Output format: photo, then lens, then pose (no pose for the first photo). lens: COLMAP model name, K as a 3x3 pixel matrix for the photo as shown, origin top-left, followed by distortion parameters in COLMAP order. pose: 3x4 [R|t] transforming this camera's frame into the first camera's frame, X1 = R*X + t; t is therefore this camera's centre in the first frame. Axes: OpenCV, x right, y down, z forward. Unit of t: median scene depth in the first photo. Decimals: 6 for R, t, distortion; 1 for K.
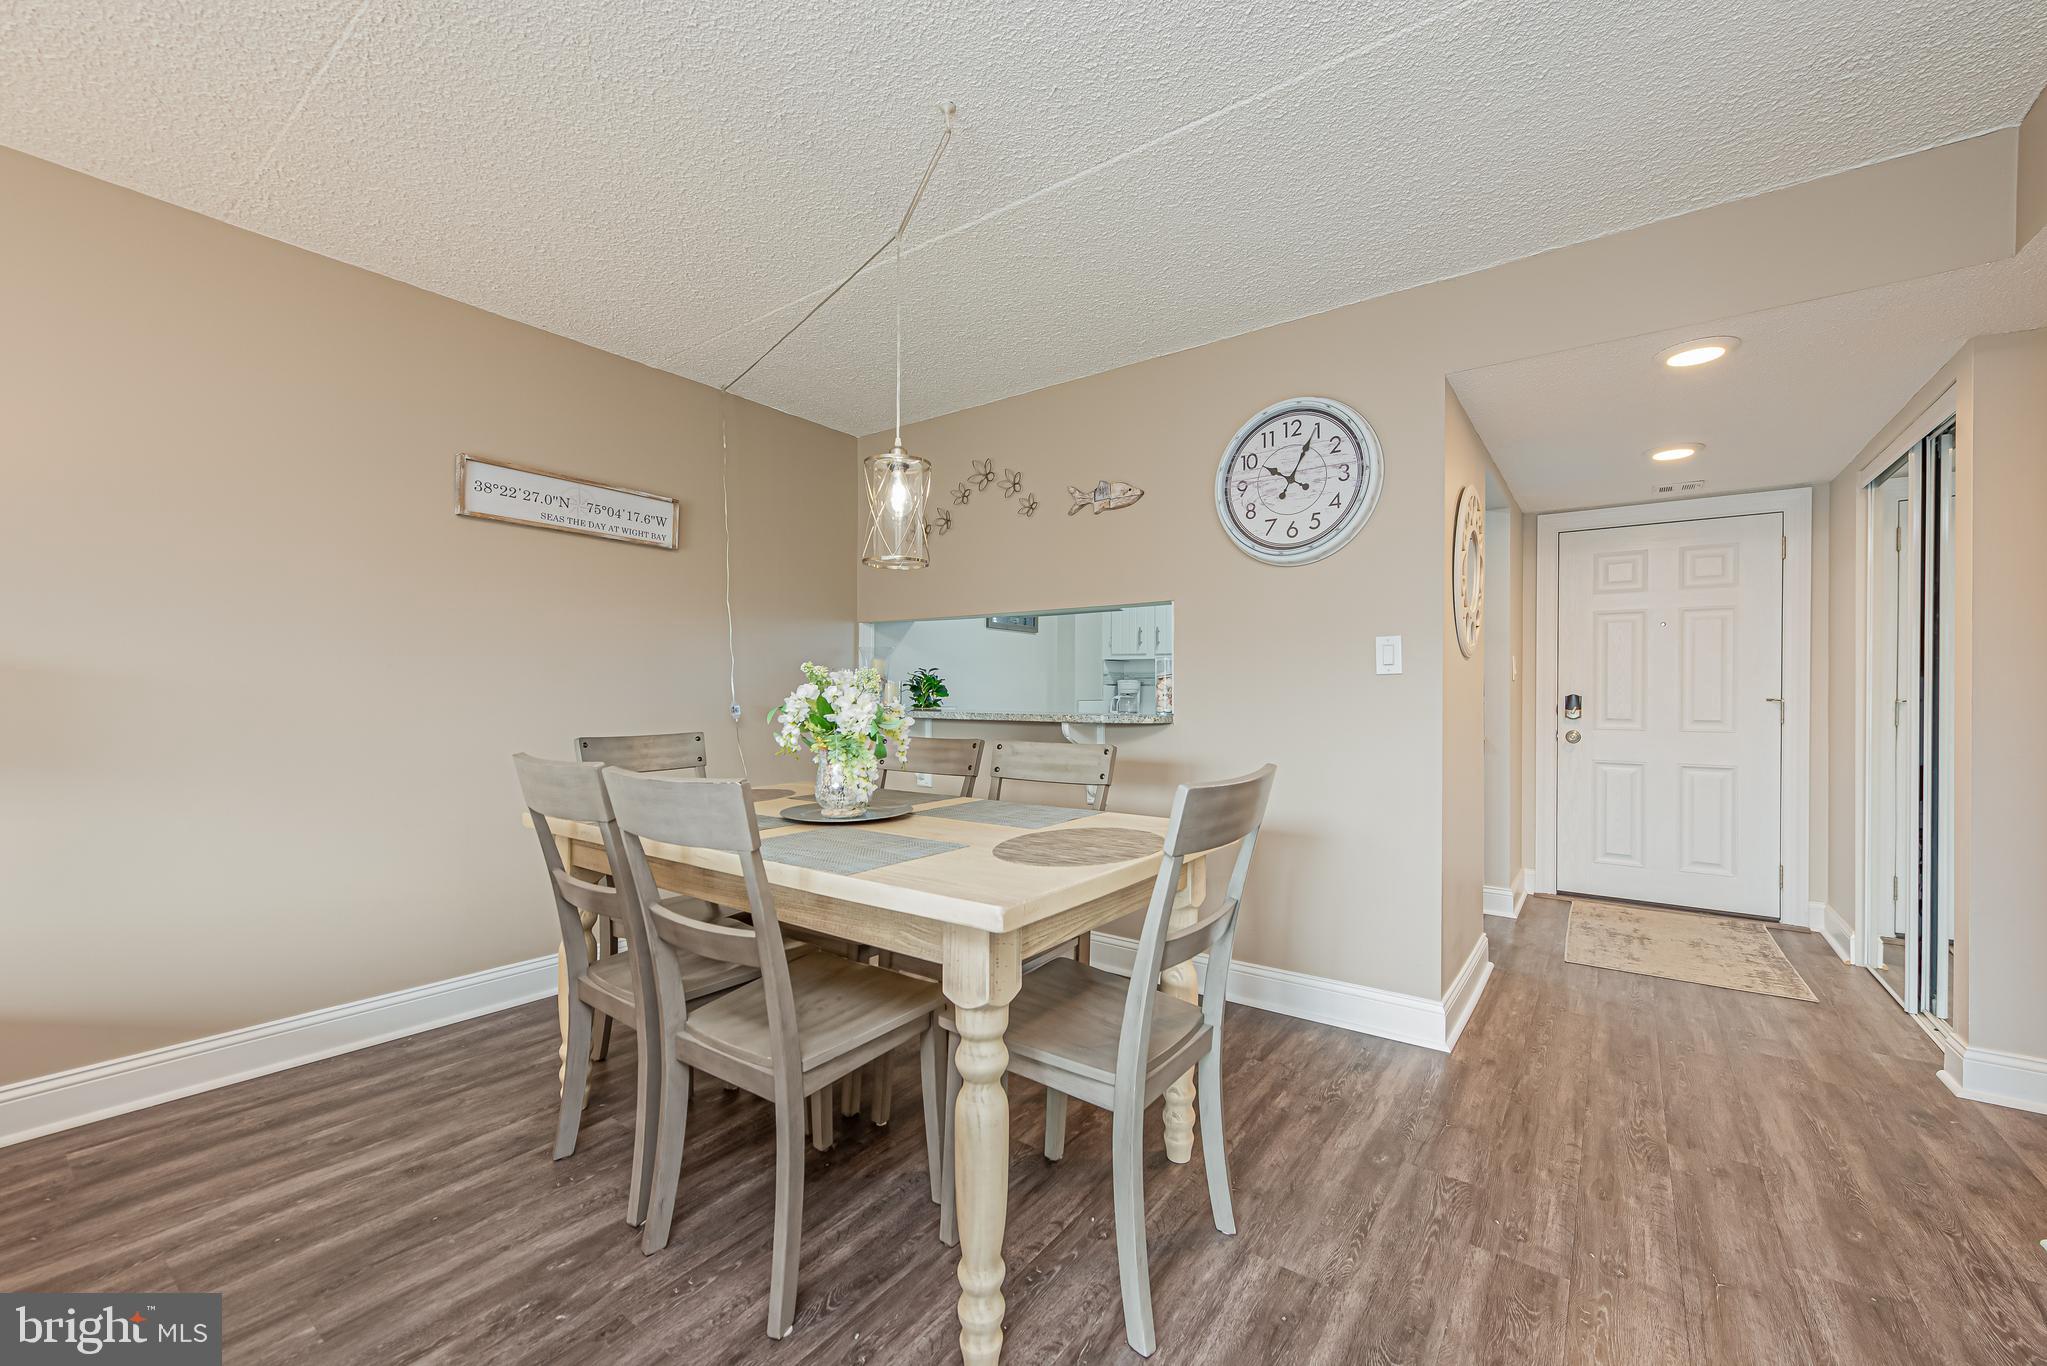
lens RADIAL K [[806.0, 0, 1029.7], [0, 806.0, 697.4], [0, 0, 1]] dist [0.013633, -0.003840]
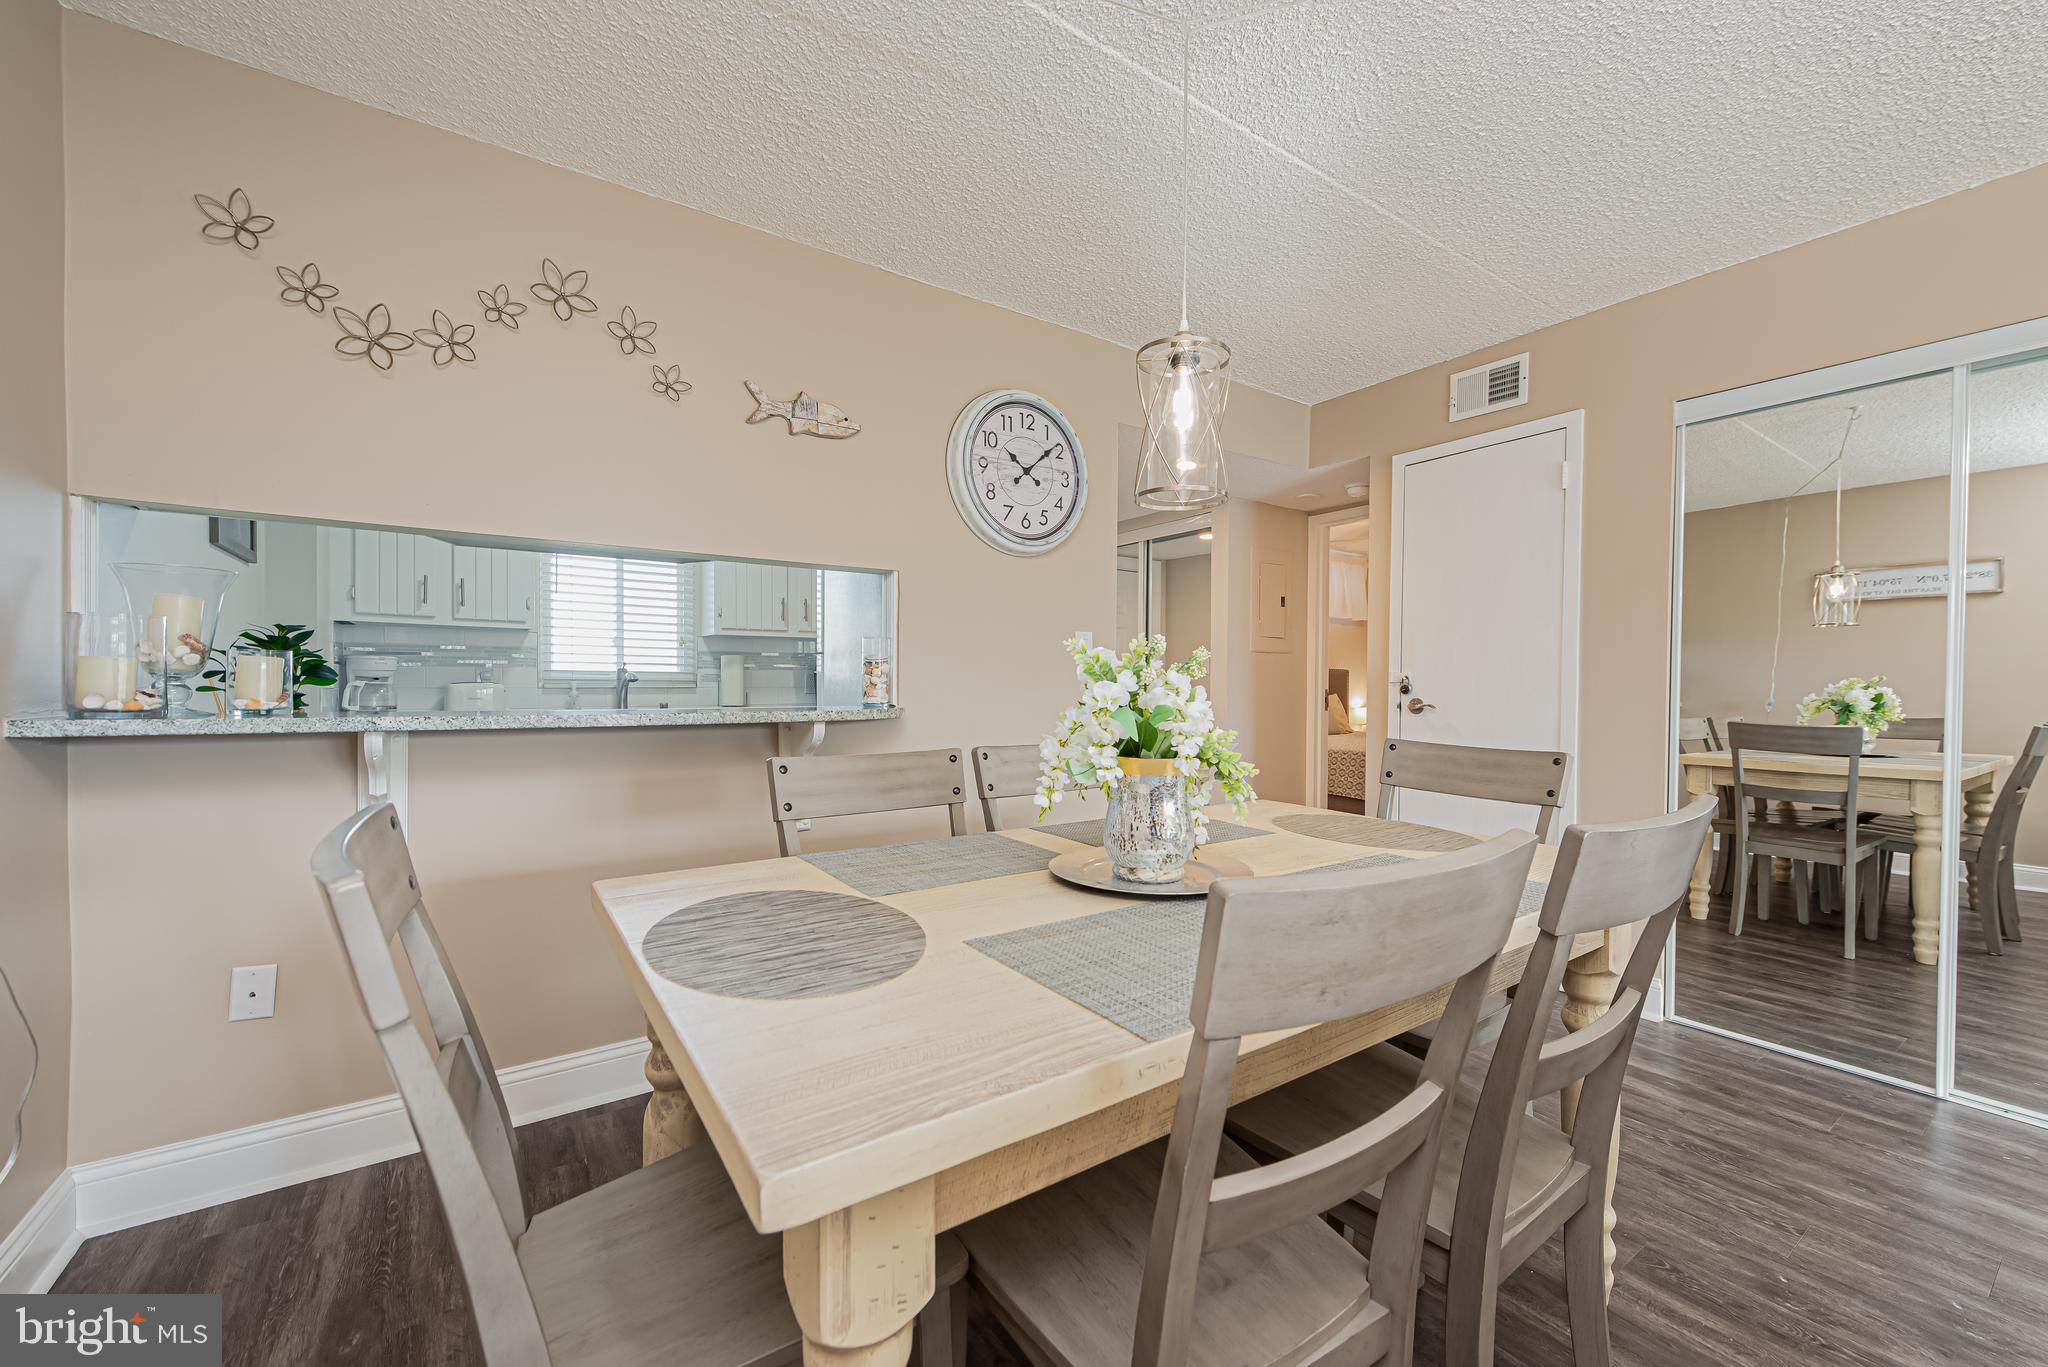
lens RADIAL K [[806.4, 0, 1034.7], [0, 806.4, 694.6], [0, 0, 1]] dist [0.013633, -0.003840]
pose [[0.322489, -0.015798, 0.946442, -0.634822], [0.006655, 0.999874, 0.014422, -0.002800], [-0.946550, 0.001648, 0.322553, 0.656531]]
